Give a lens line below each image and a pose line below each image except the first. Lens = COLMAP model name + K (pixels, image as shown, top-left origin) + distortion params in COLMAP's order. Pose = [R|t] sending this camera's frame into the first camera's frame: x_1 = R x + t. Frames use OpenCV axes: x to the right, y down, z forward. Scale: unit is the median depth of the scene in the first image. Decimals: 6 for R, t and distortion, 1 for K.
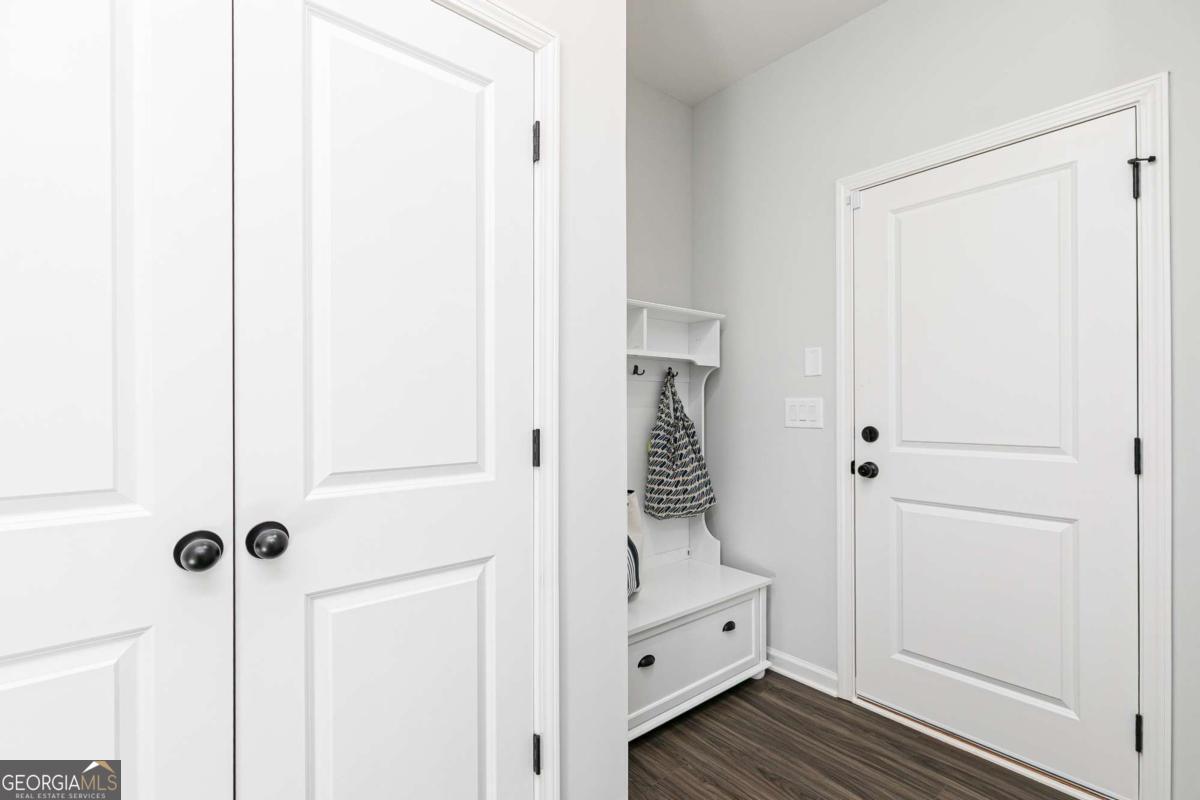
lens RADIAL K [[540.8, 0, 601.3], [0, 540.8, 407.8], [0, 0, 1]] dist [-0.001144, -0.000006]
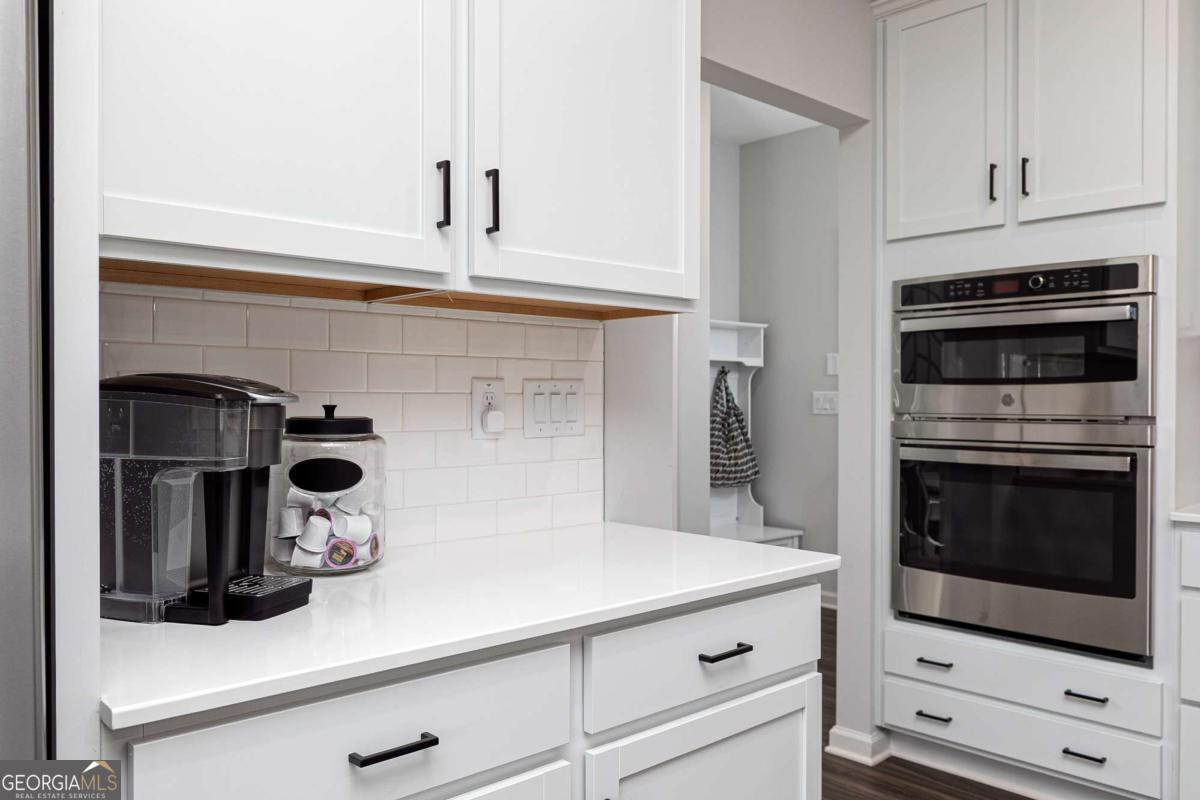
lens RADIAL K [[914.9, 0, 598.4], [0, 914.9, 399.9], [0, 0, 1]] dist [-0.004376, -0.001004]
pose [[0.999225, -0.000511, 0.039354, -0.250584], [0.000150, 0.999958, 0.009167, -0.018244], [-0.039357, -0.009154, 0.999183, -1.124365]]
